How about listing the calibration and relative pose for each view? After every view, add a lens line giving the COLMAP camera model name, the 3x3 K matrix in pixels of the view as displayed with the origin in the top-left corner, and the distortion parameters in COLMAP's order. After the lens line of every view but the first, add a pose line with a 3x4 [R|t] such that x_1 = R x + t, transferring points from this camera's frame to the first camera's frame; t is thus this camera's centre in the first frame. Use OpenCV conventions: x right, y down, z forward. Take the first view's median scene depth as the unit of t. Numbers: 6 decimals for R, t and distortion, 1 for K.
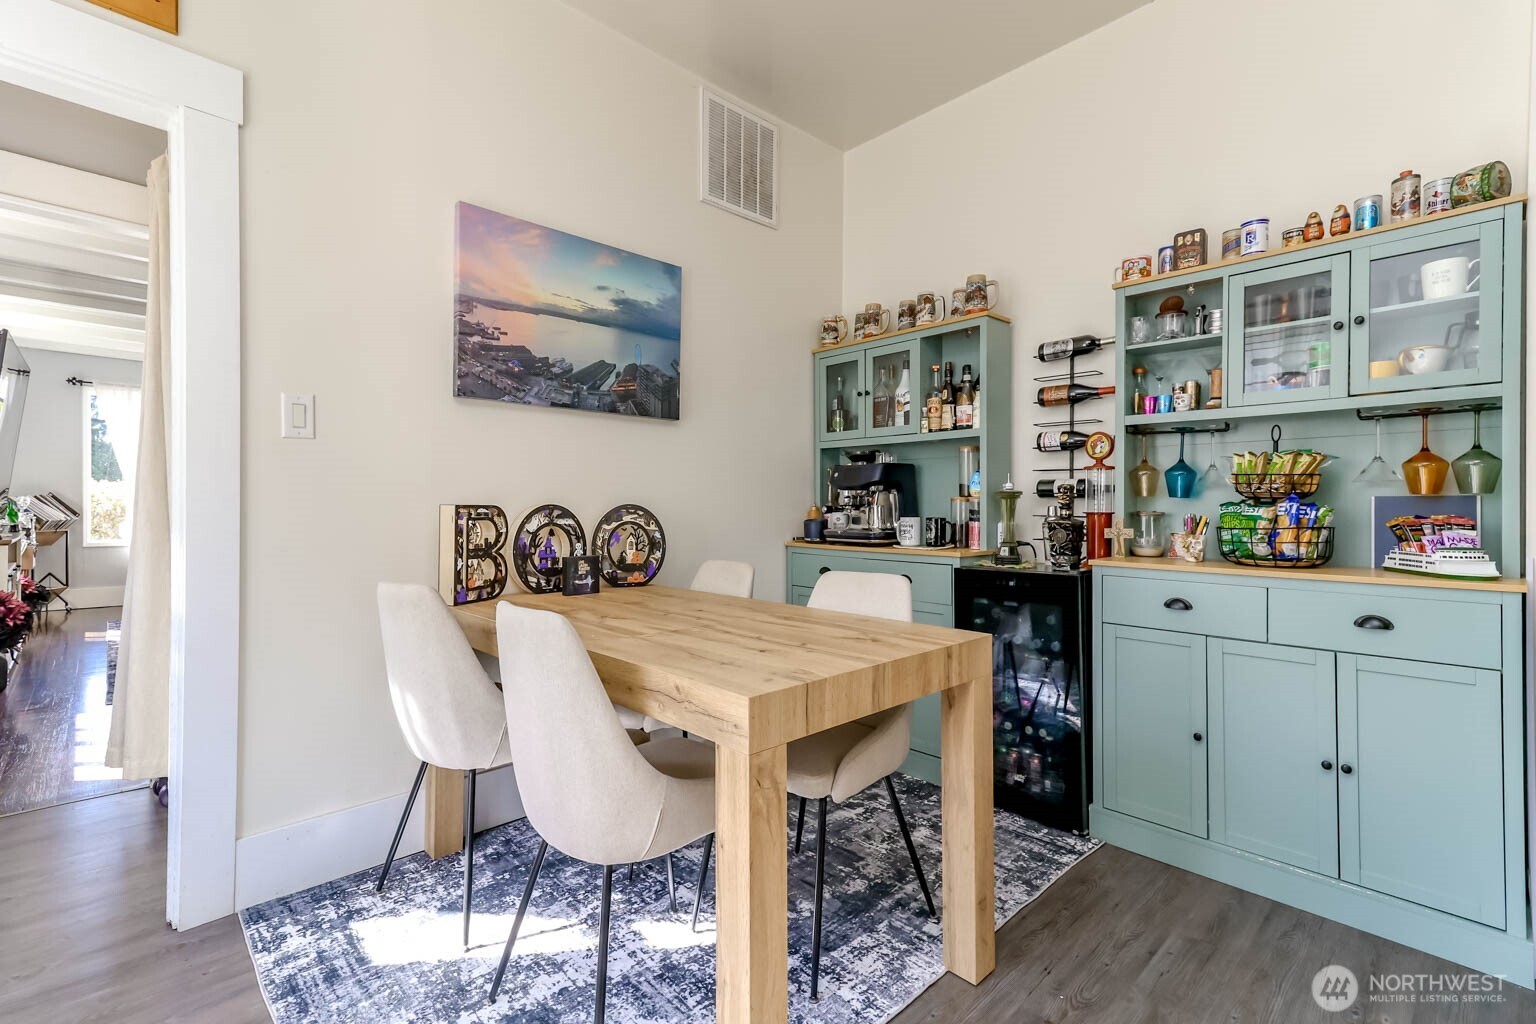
lens RADIAL K [[693.8, 0, 809.9], [0, 693.8, 503.2], [0, 0, 1]] dist [0.022962, 0.000317]
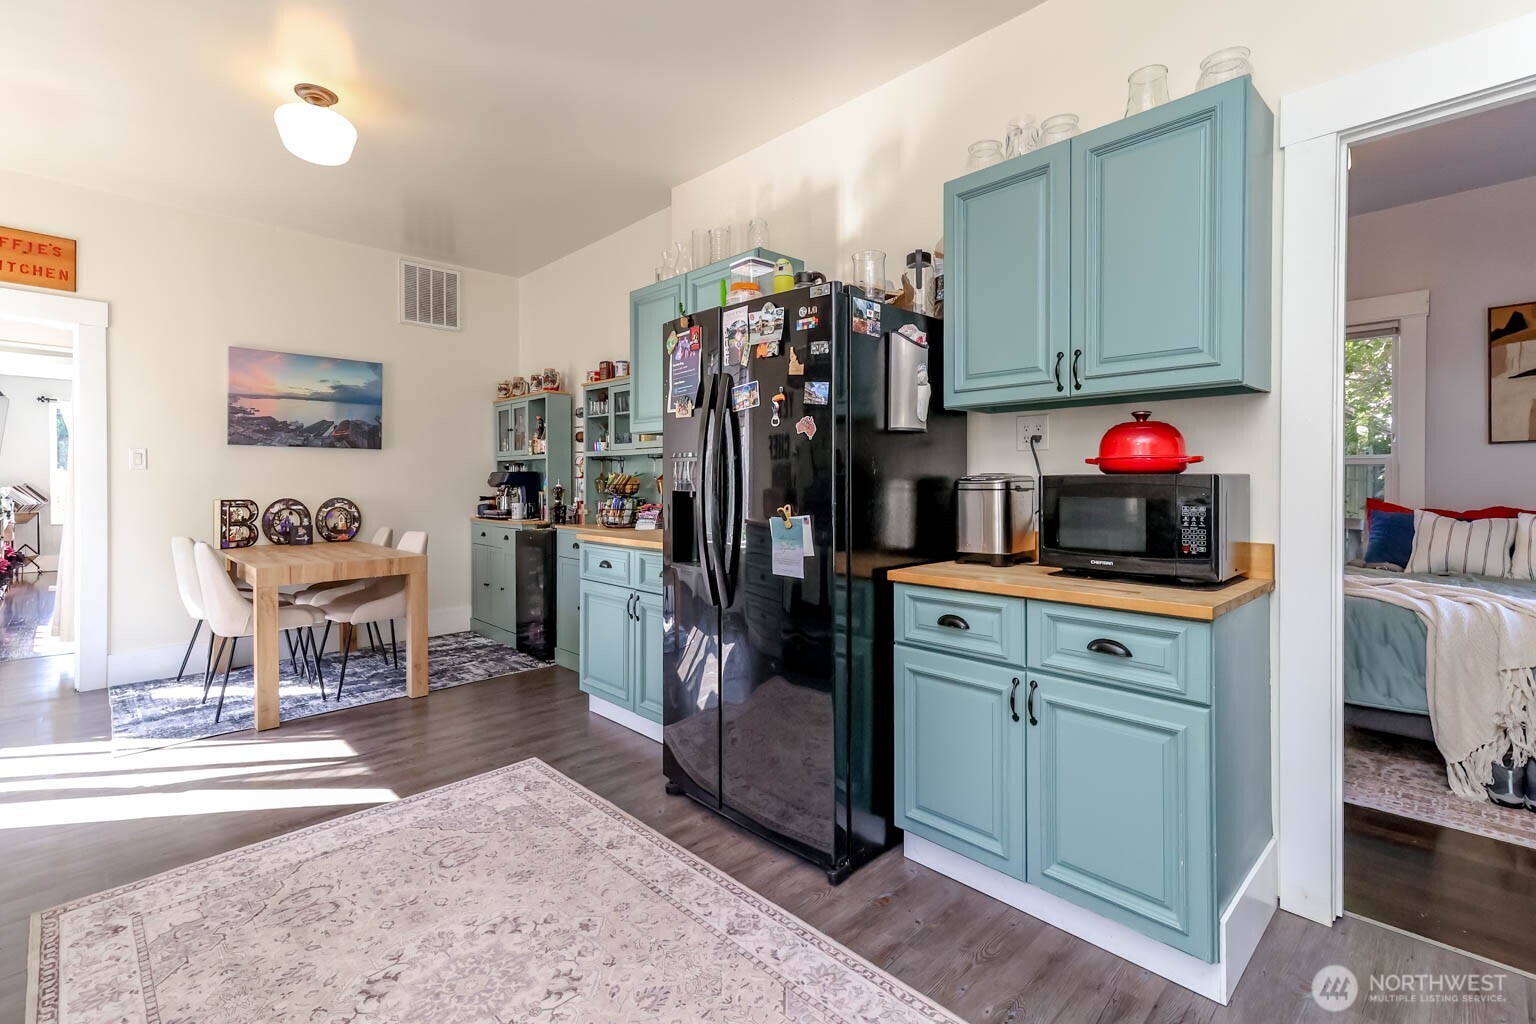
lens RADIAL K [[700.6, 0, 810.7], [0, 700.6, 482.9], [0, 0, 1]] dist [0.026171, -0.000841]
pose [[0.999968, -0.004736, 0.006481, 1.001483], [0.004705, 0.999978, 0.004729, -0.041080], [-0.006503, -0.004698, 0.999968, -0.912934]]
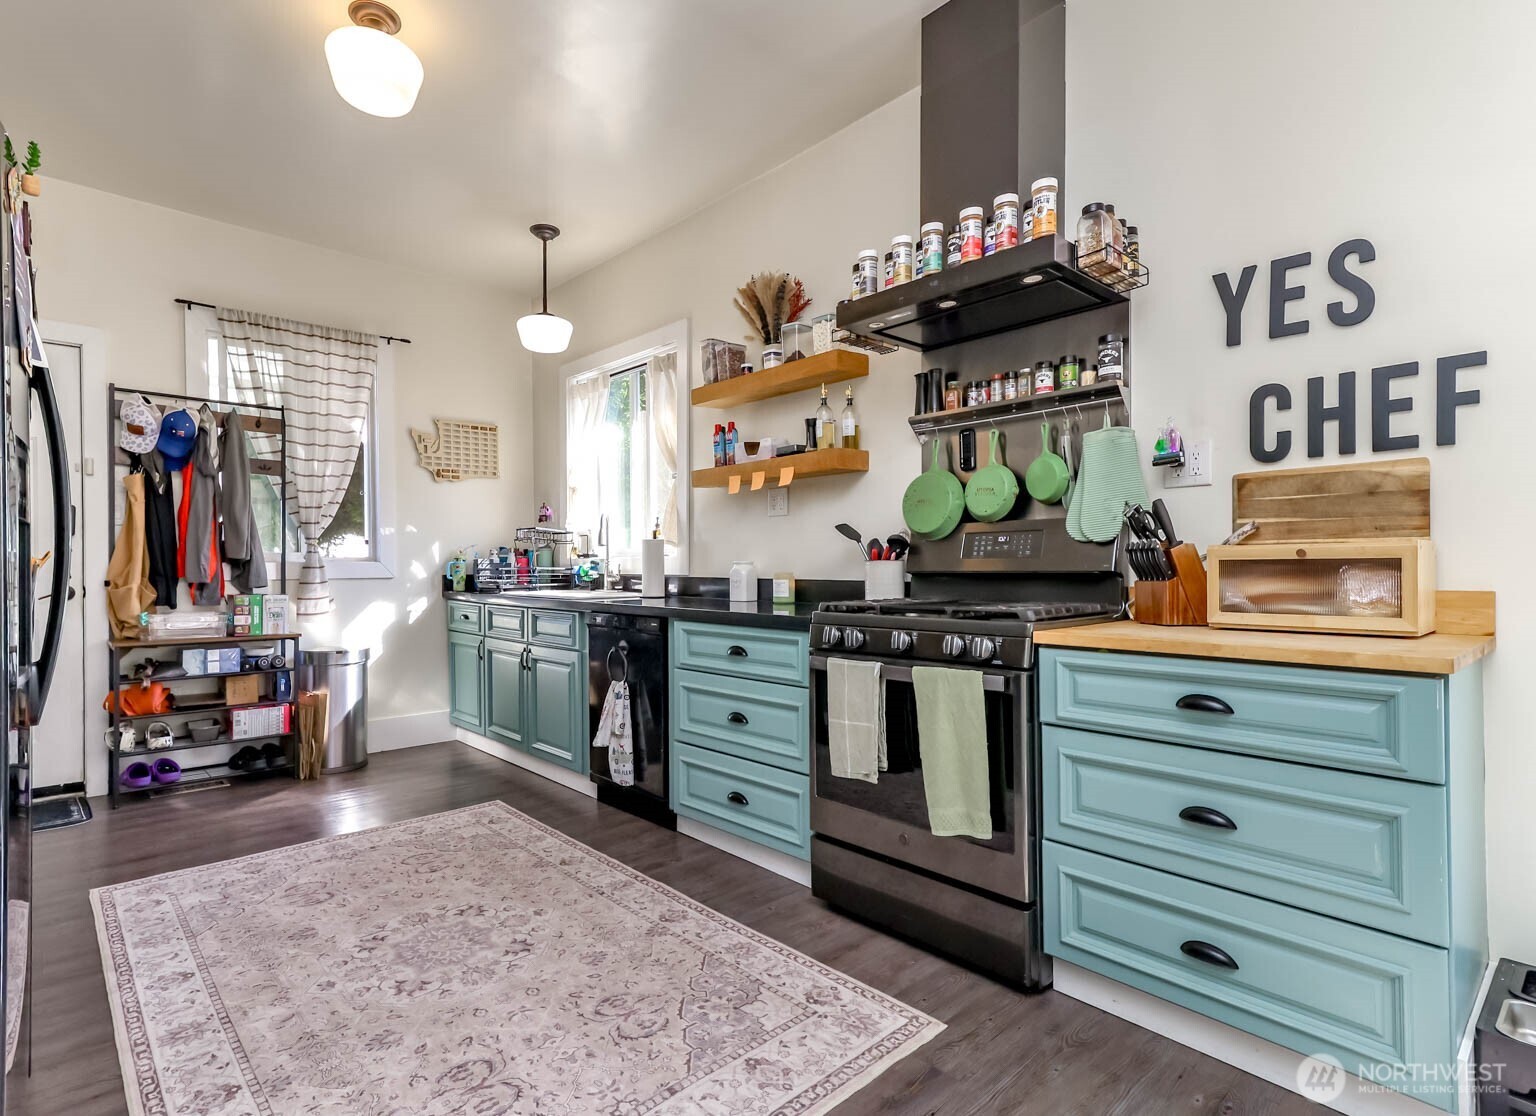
lens RADIAL K [[765.8, 0, 750.9], [0, 765.8, 567.1], [0, 0, 1]] dist [0.019633, 0.001128]
pose [[-0.998849, 0.001295, 0.047955, 0.296519], [0.001539, 0.999986, 0.005040, 0.004323], [-0.047948, 0.005108, -0.998837, 0.608160]]
